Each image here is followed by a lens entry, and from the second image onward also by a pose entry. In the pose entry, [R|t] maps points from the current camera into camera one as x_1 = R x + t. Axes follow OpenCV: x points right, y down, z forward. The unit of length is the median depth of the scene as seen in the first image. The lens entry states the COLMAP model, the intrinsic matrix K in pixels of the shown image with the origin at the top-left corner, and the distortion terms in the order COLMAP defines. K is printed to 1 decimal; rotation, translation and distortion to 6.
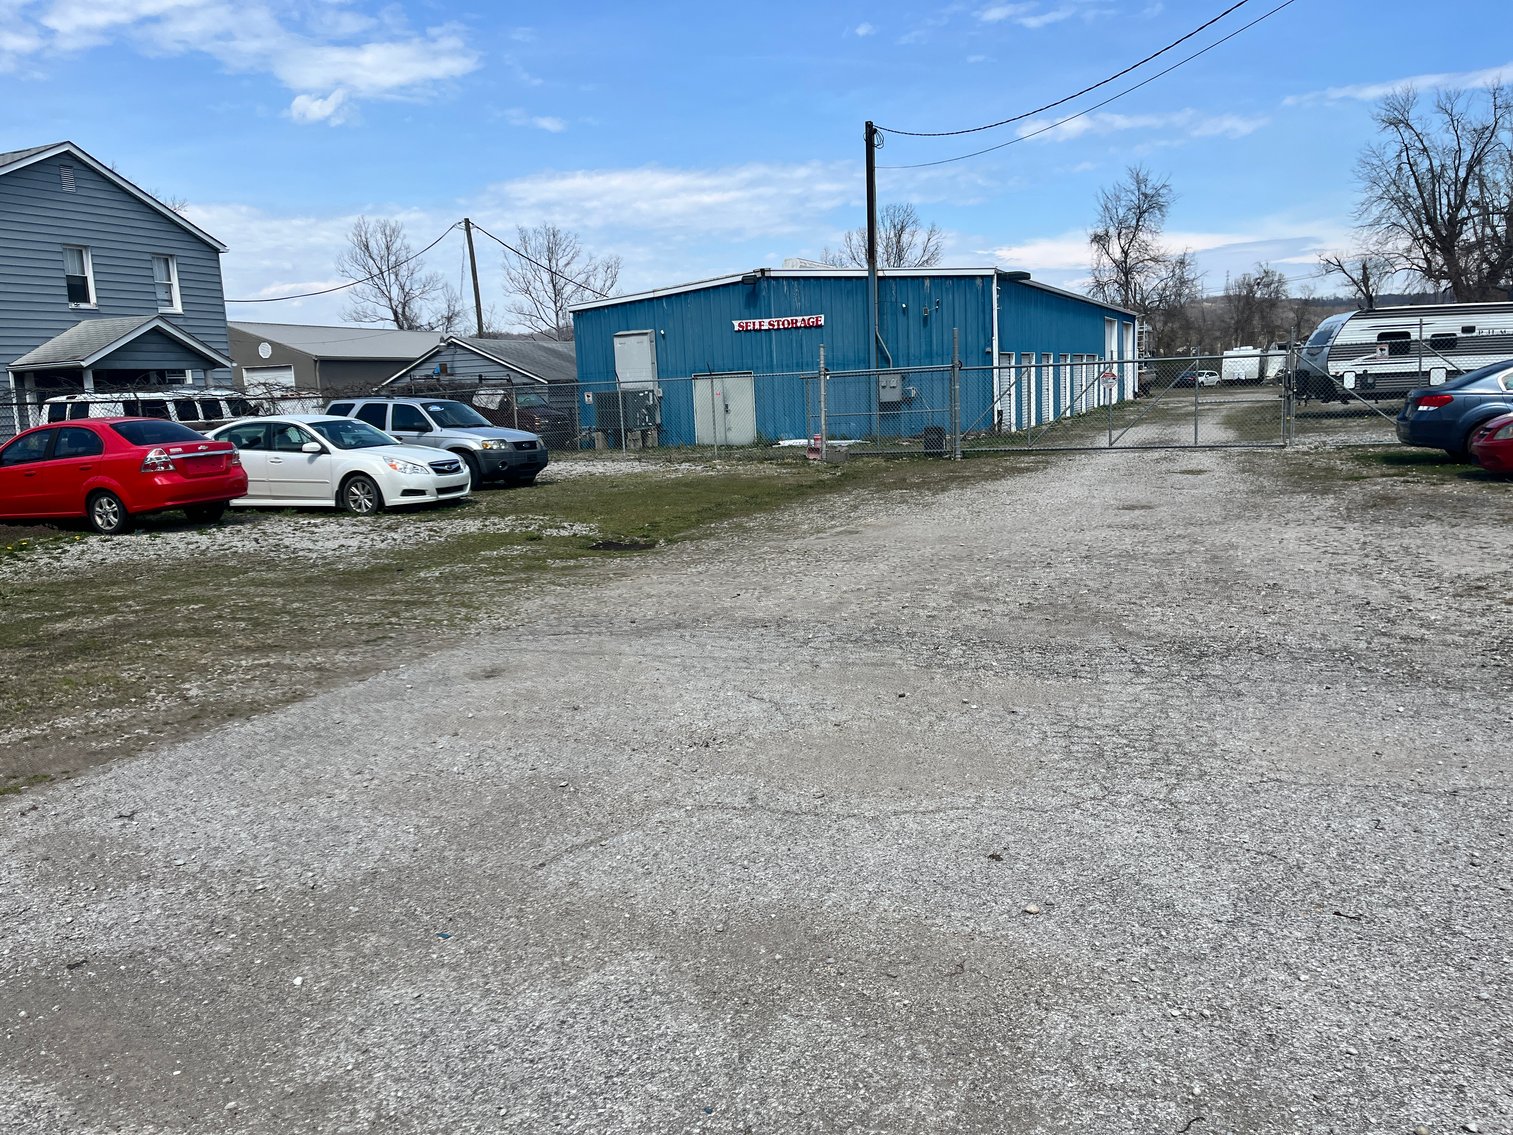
lens RADIAL K [[1142.3, 0, 756.5], [0, 1142.3, 567.5], [0, 0, 1]] dist [0.085588, -0.103279]
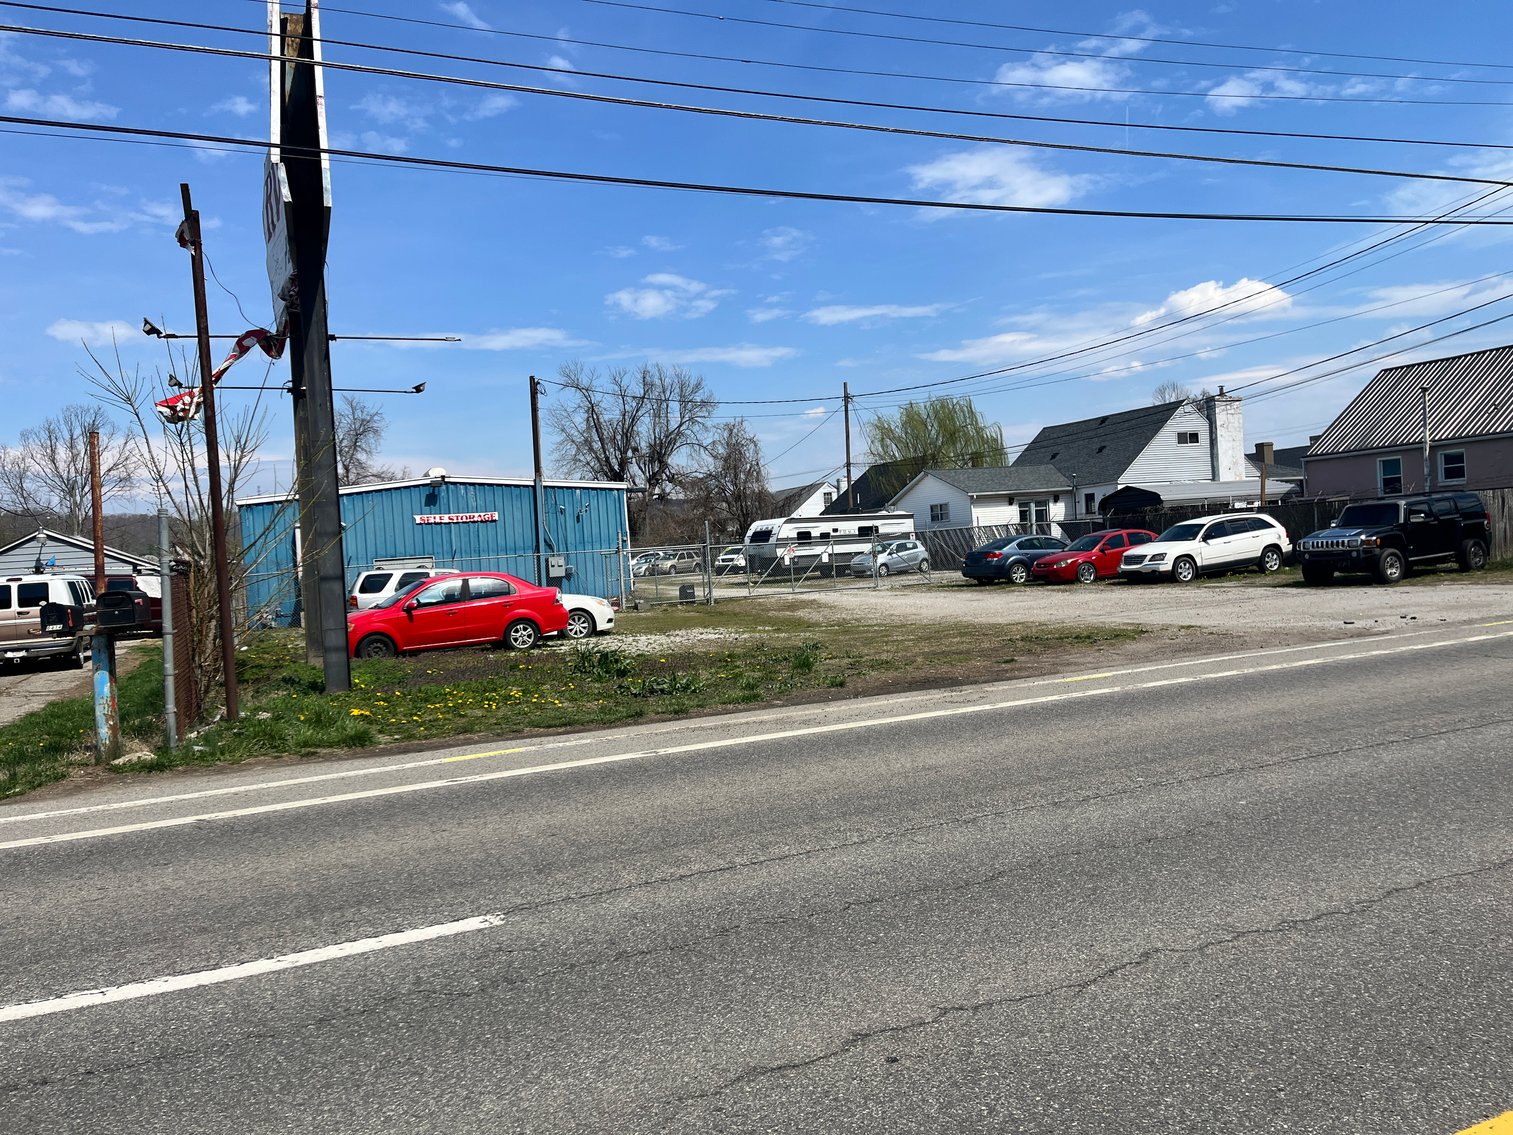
lens RADIAL K [[1140.5, 0, 752.5], [0, 1140.5, 581.7], [0, 0, 1]] dist [0.081161, -0.118741]
pose [[0.711335, -0.021735, 0.702517, -0.624305], [0.139482, 0.984007, -0.110789, 0.038316], [-0.688874, 0.176796, 0.702991, -0.087157]]
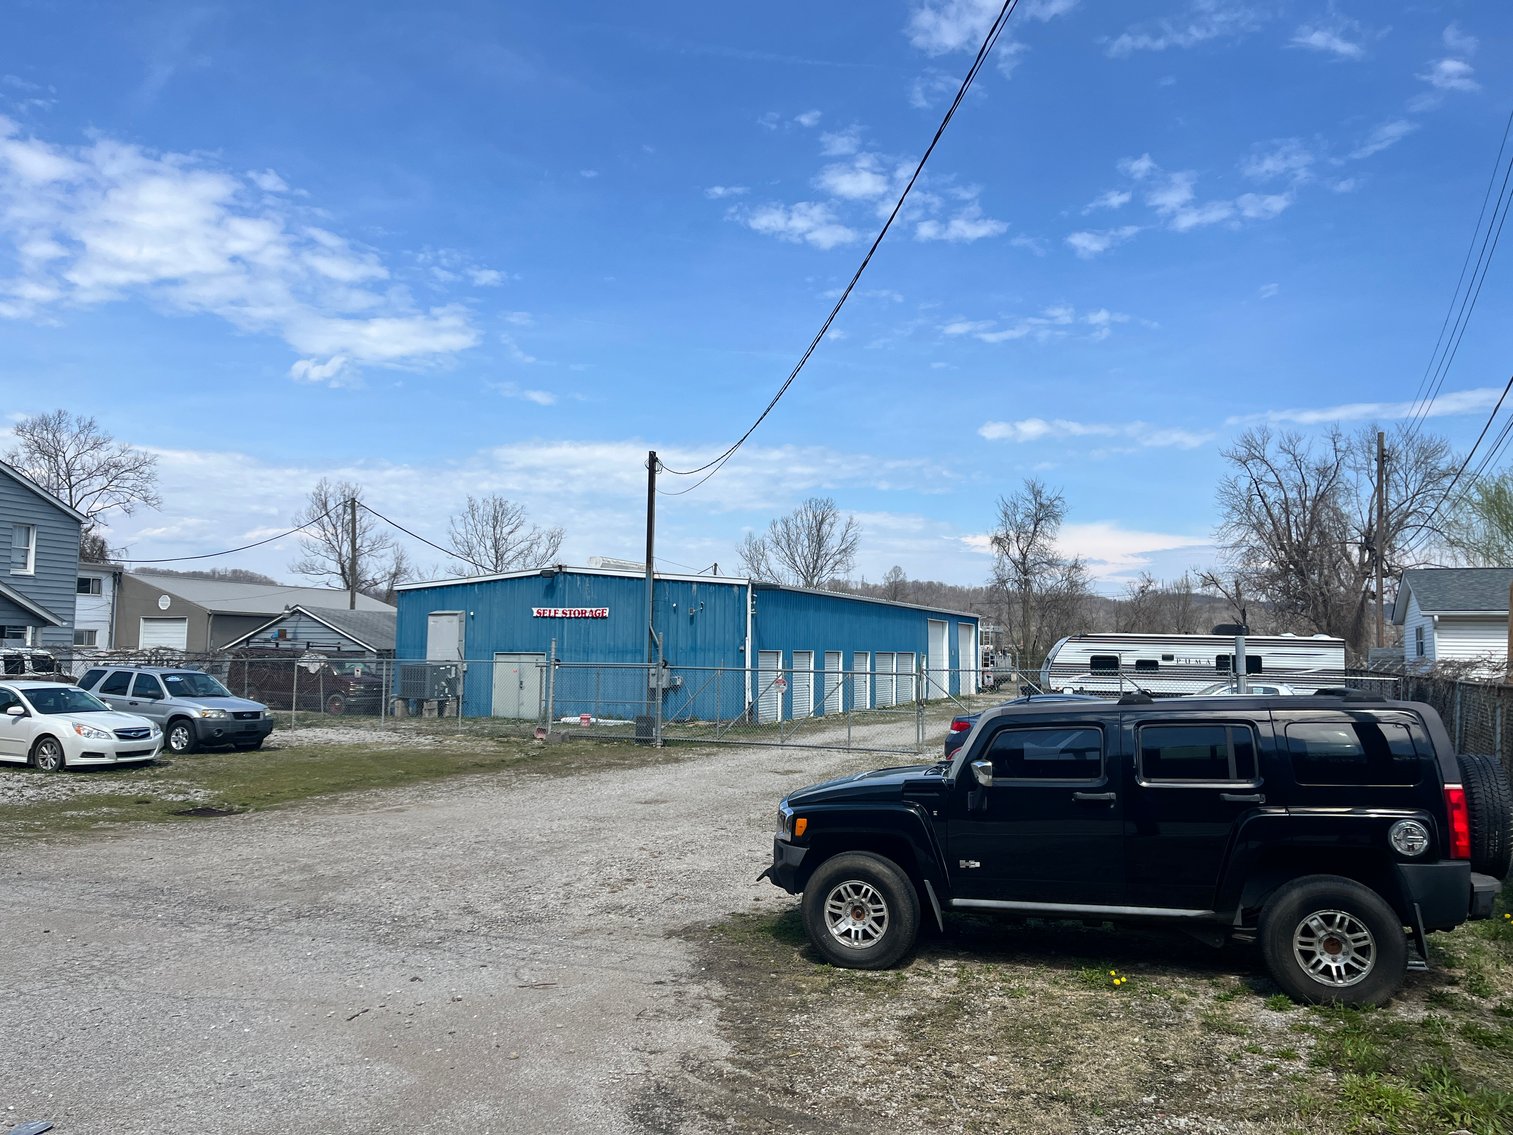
lens RADIAL K [[1150.3, 0, 735.9], [0, 1150.3, 583.9], [0, 0, 1]] dist [0.091767, -0.142580]
pose [[0.998279, 0.058178, 0.007425, 0.168087], [-0.055228, 0.975077, -0.214885, -0.007718], [-0.019741, 0.214105, 0.976611, -0.104762]]
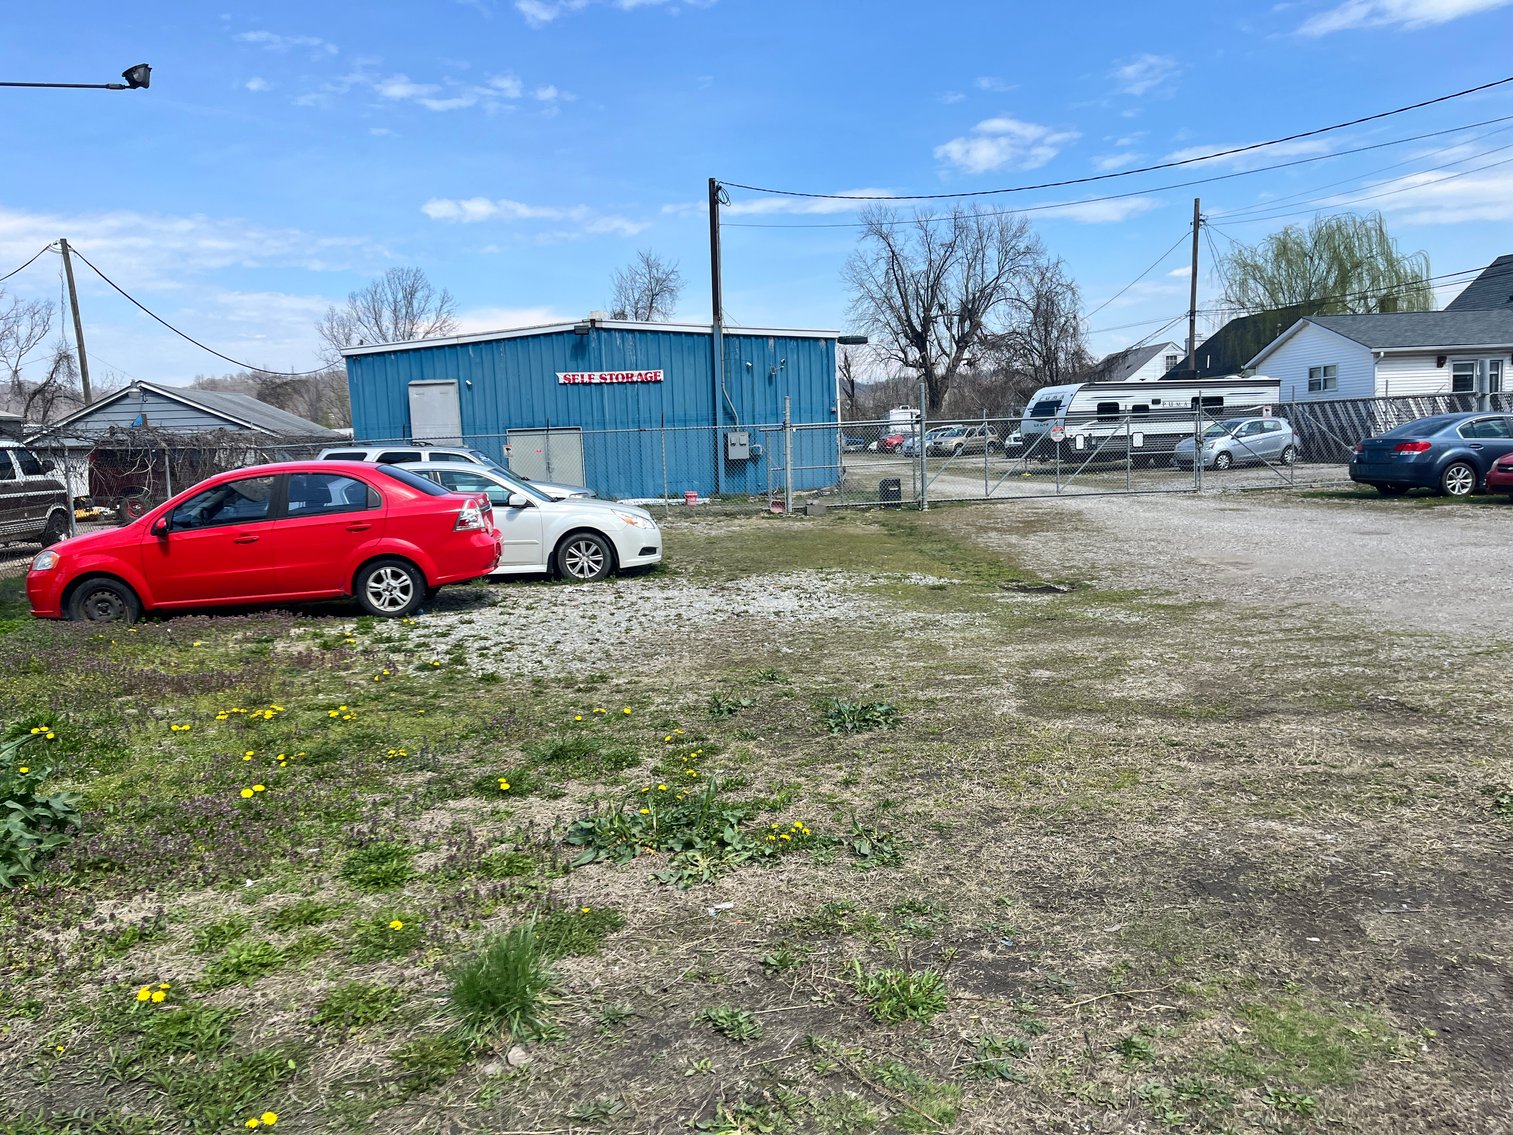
lens RADIAL K [[1144.7, 0, 739.5], [0, 1144.7, 572.1], [0, 0, 1]] dist [0.087084, -0.125210]
pose [[0.888092, -0.044300, 0.457526, -0.324385], [0.071024, 0.996617, -0.041366, -0.005355], [-0.454145, 0.069232, 0.888234, 0.118282]]
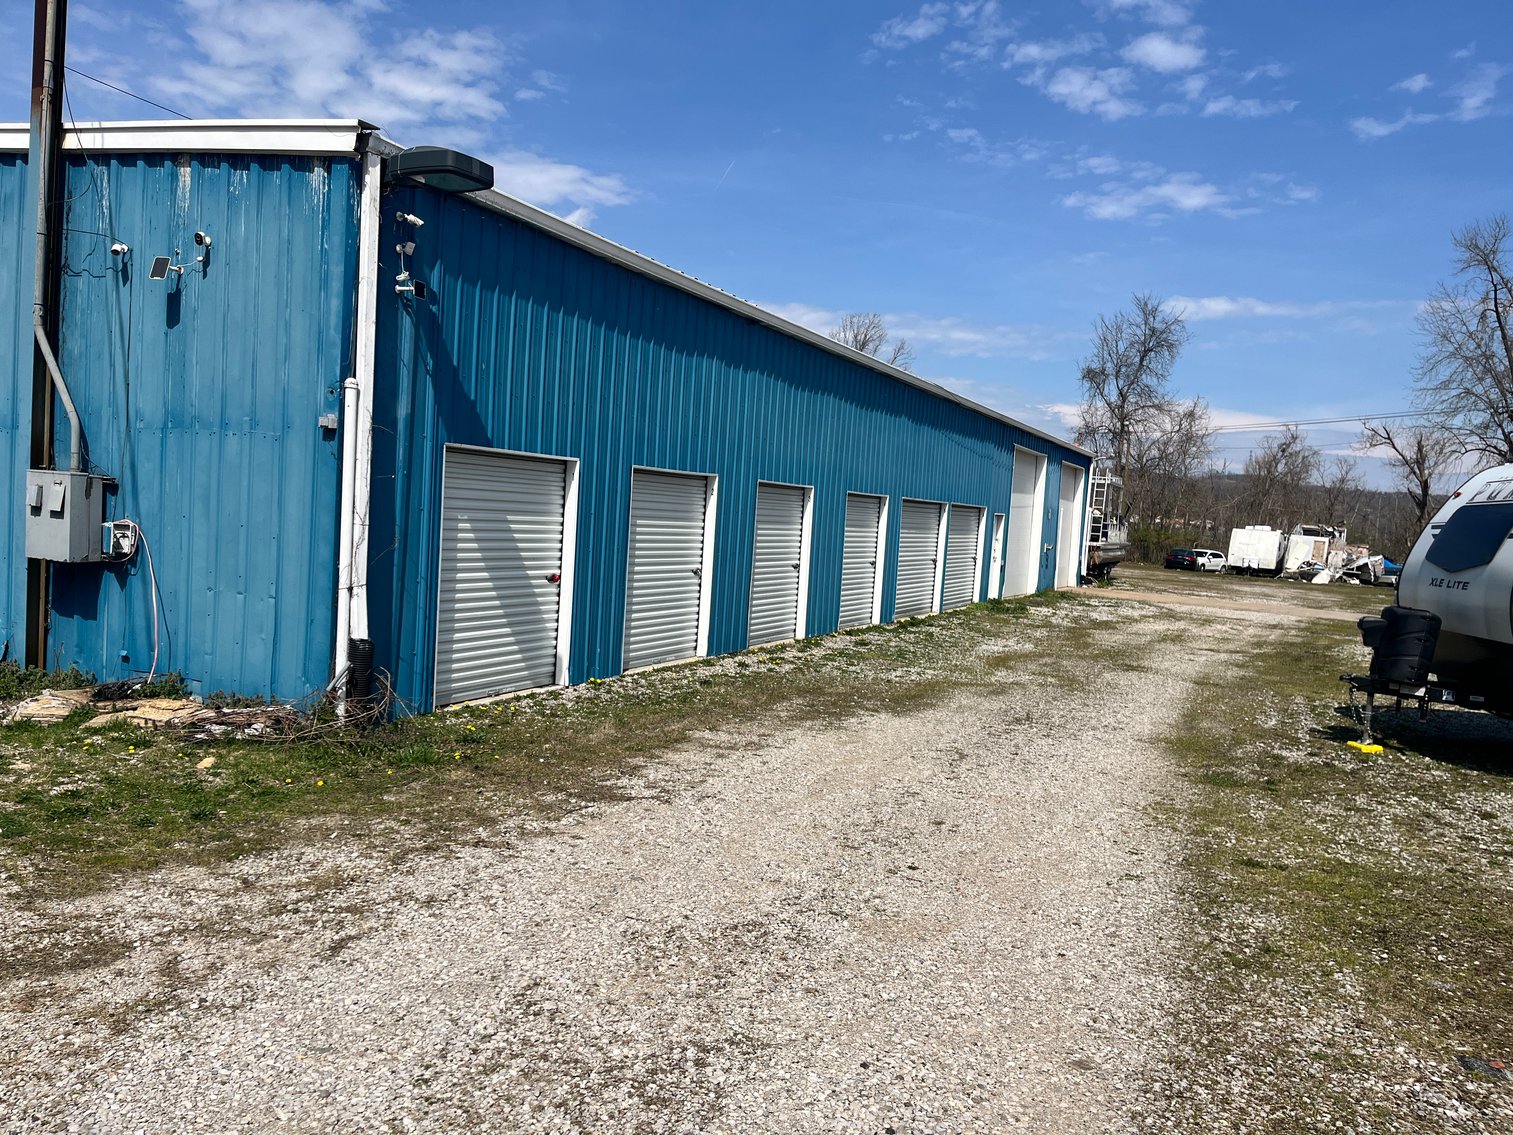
lens RADIAL K [[1150.3, 0, 735.9], [0, 1150.3, 583.9], [0, 0, 1]] dist [0.091767, -0.142580]
pose [[0.992852, 0.117260, -0.022269, 0.283909], [-0.118777, 0.989043, -0.087675, -0.126623], [0.011744, 0.089693, 0.995900, 0.666503]]
